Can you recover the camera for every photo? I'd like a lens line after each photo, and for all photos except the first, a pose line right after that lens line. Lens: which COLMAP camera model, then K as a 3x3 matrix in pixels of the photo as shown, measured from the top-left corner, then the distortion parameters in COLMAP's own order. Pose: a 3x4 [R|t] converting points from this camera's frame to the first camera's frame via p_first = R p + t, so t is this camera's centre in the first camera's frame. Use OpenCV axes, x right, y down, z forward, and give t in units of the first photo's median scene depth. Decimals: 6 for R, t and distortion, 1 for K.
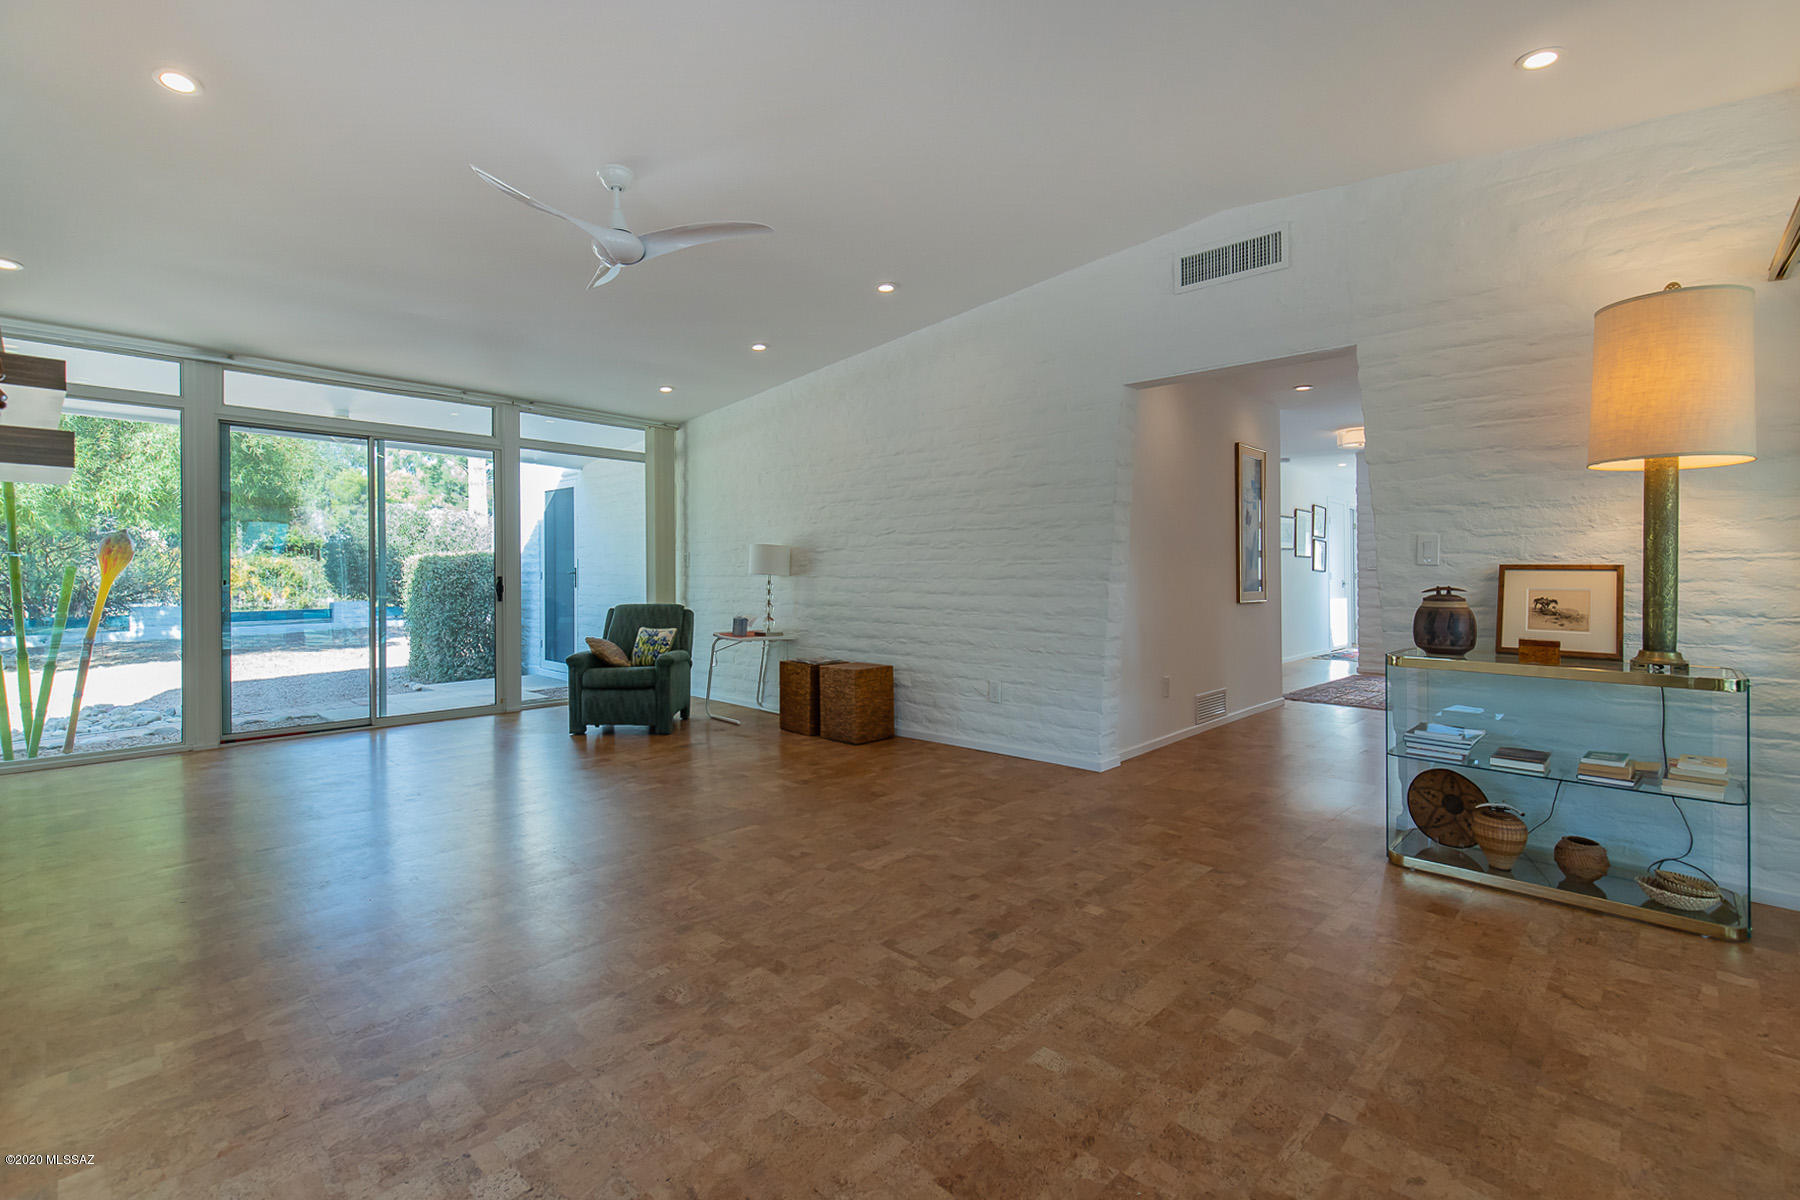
lens RADIAL K [[791.7, 0, 907.0], [0, 791.7, 585.3], [0, 0, 1]] dist [0.008555, 0.000050]
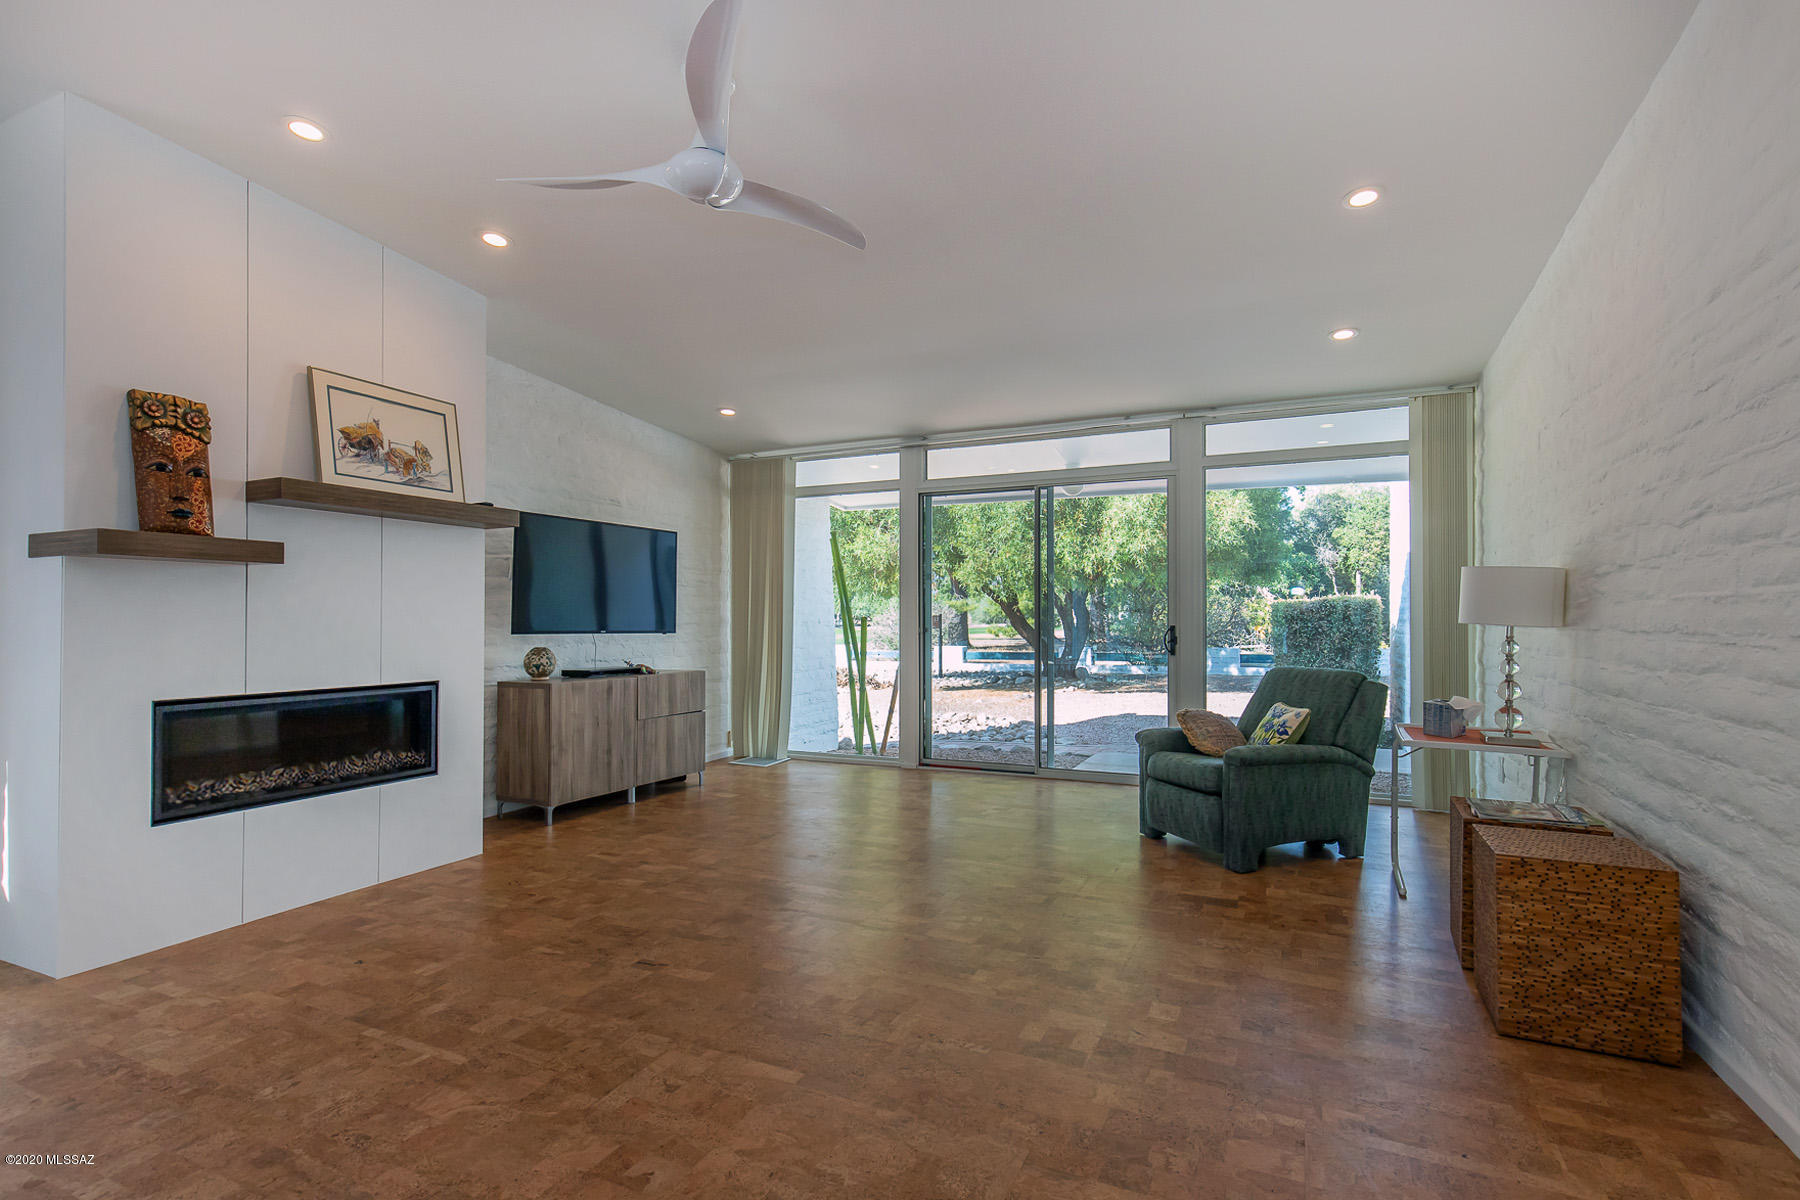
lens RADIAL K [[791.7, 0, 903.2], [0, 791.7, 616.1], [0, 0, 1]] dist [0.008555, 0.000050]
pose [[0.320784, -0.006093, -0.947133, 0.218682], [-0.012908, 0.999858, -0.010803, -0.009405], [0.947064, 0.015691, 0.320660, 0.531630]]
